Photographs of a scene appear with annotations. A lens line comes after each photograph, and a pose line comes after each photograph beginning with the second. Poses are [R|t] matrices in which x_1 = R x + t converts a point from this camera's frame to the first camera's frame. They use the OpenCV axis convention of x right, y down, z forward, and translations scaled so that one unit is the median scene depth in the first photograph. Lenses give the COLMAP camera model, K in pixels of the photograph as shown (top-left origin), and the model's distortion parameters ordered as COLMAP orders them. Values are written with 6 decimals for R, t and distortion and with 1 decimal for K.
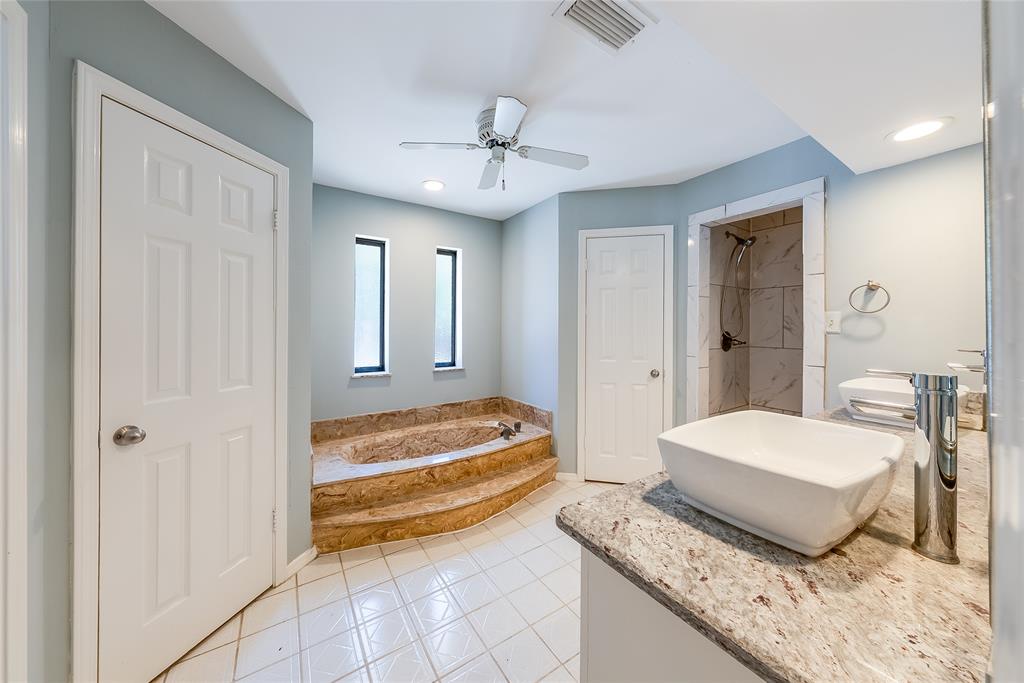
lens RADIAL K [[347.9, 0, 510.4], [0, 347.9, 326.9], [0, 0, 1]] dist [-0.000003, 0.000518]
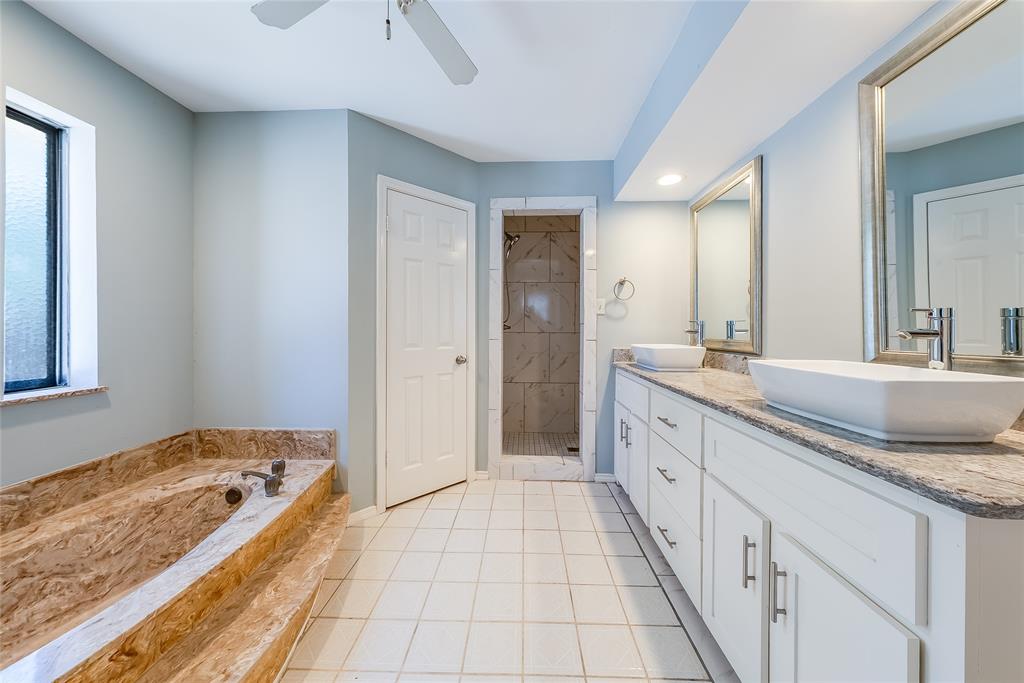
lens RADIAL K [[347.9, 0, 513.3], [0, 347.9, 330.8], [0, 0, 1]] dist [-0.000003, 0.000518]
pose [[0.570138, -0.004357, 0.821538, -0.246135], [-0.001967, 0.999976, 0.006668, 0.047787], [-0.821547, -0.005418, 0.570115, 0.343777]]
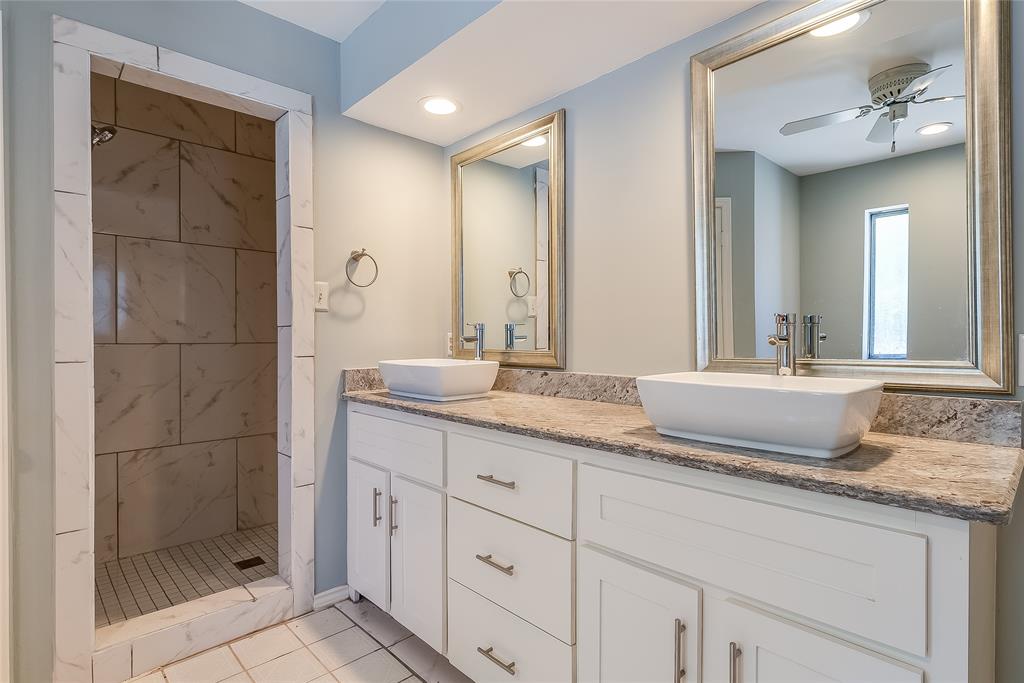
lens RADIAL K [[518.6, 0, 515.6], [0, 518.6, 341.4], [0, 0, 1]] dist [0.007062, -0.002654]
pose [[-0.193794, -0.012706, 0.980960, -0.173960], [0.000767, 0.999914, 0.013103, 0.047135], [-0.981042, 0.003291, -0.193768, 0.539800]]
